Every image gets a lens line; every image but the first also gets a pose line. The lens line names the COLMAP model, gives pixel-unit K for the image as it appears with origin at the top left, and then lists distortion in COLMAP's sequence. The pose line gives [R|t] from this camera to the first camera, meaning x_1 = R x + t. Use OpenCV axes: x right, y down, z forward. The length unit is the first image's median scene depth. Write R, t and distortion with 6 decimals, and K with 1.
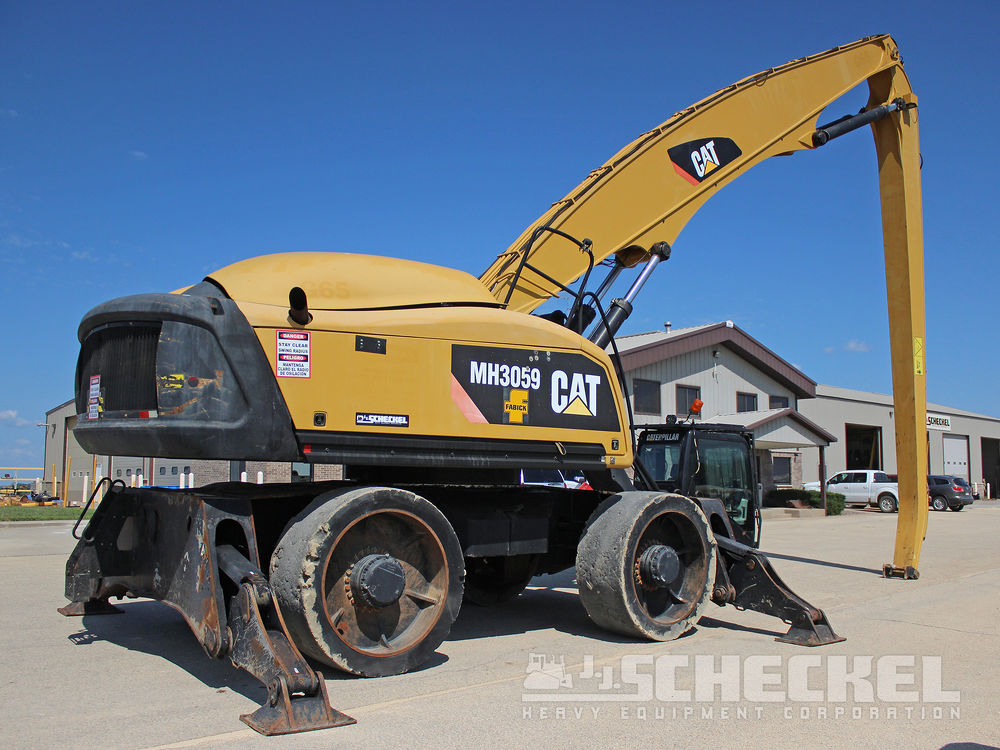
lens RADIAL K [[940.2, 0, 500.3], [0, 940.2, 380.0], [0, 0, 1]] dist [-0.144899, 0.117638]
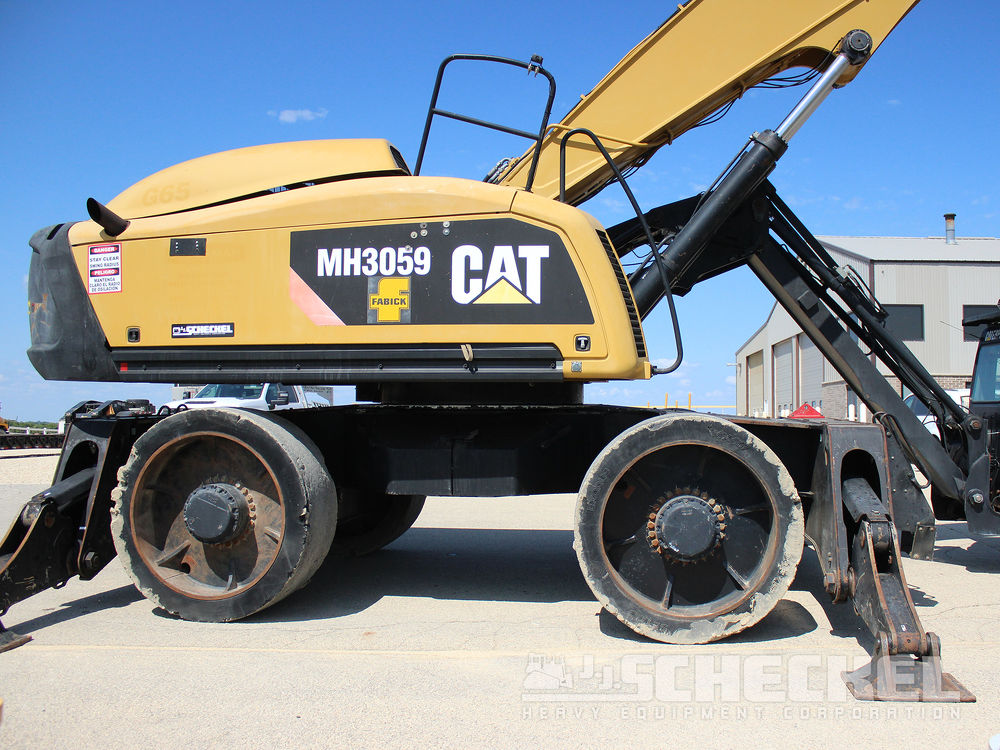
lens RADIAL K [[940.2, 0, 500.3], [0, 940.2, 380.0], [0, 0, 1]] dist [-0.144899, 0.117638]
pose [[0.705353, -0.036816, -0.707900, 0.629683], [0.081384, 0.996253, 0.029279, 0.079430], [0.704169, -0.078263, 0.705706, 0.537206]]
